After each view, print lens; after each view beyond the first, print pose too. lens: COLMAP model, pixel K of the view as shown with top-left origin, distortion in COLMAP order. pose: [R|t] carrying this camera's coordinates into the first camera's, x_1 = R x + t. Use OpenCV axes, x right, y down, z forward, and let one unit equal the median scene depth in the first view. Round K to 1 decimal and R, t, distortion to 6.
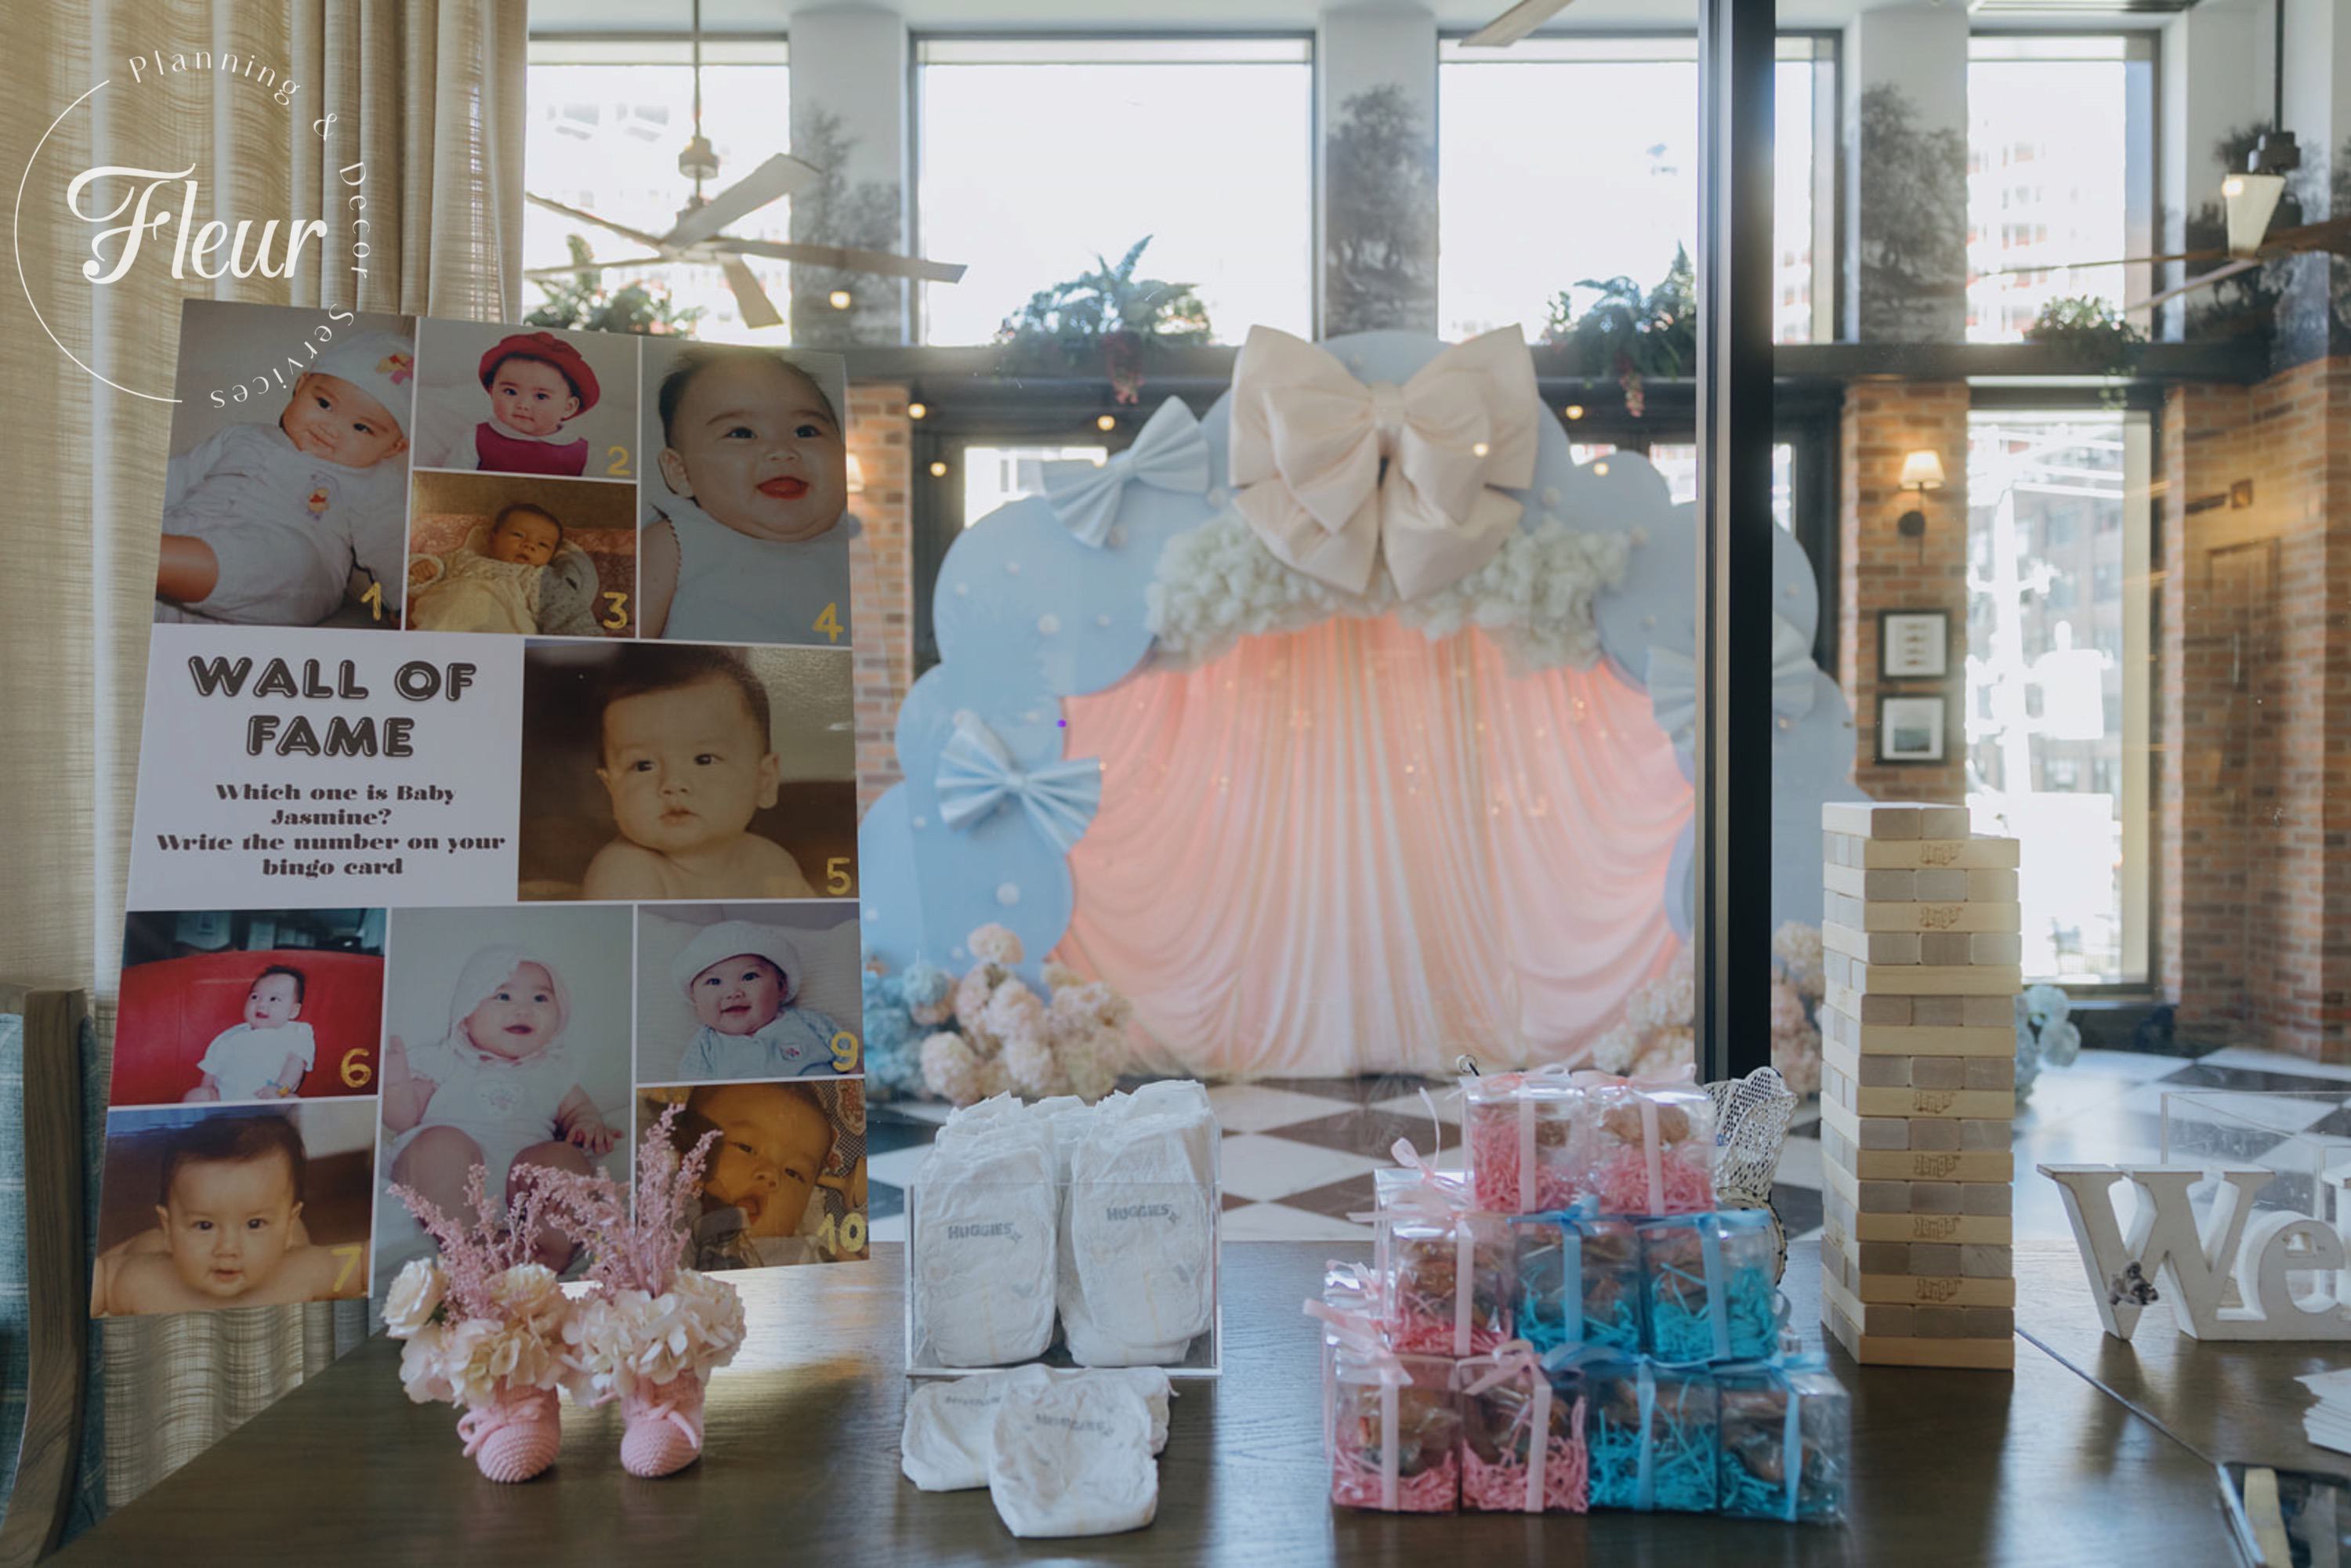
lens RADIAL K [[1725.2, 0, 1166.2], [0, 1725.2, 790.3], [0, 0, 1]] dist [0.020467, -0.022337]
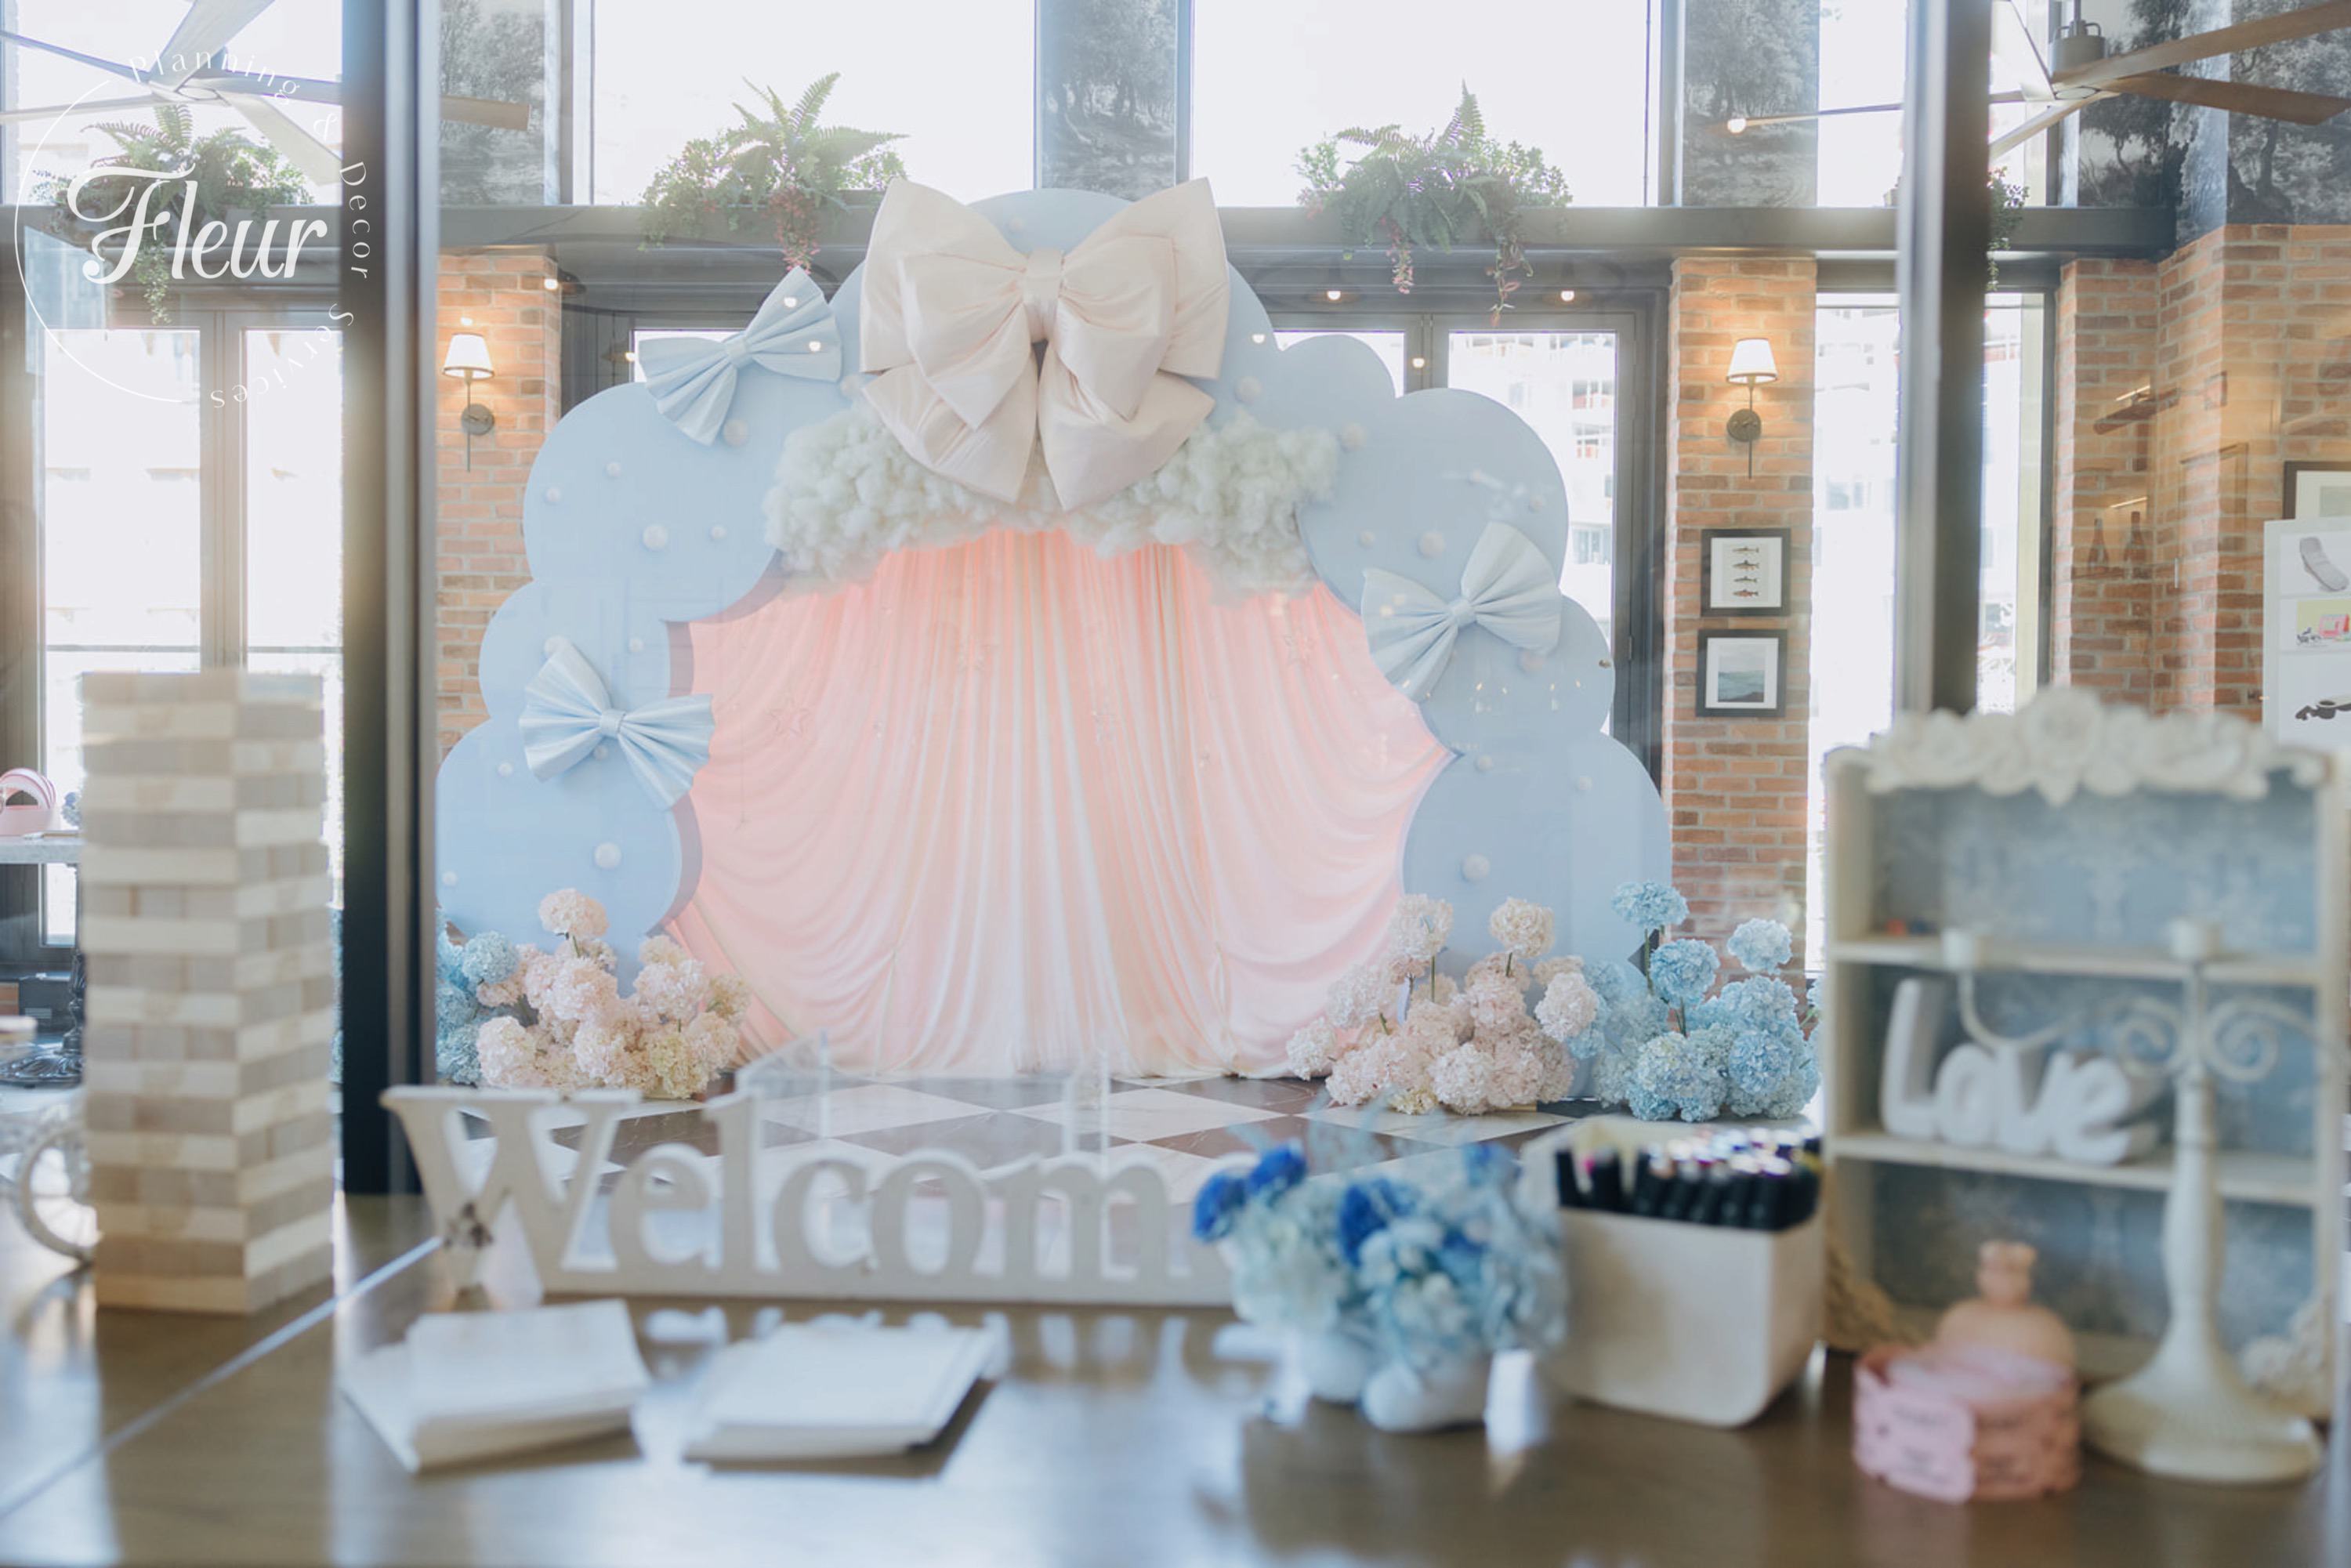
lens RADIAL K [[2071.2, 0, 1164.6], [0, 2071.2, 780.4], [0, 0, 1]] dist [0.017094, -0.022377]
pose [[0.999505, 0.011513, -0.029295, 0.222074], [-0.011229, 0.999888, 0.009852, 0.011228], [0.029405, -0.009518, 0.999522, -0.006685]]
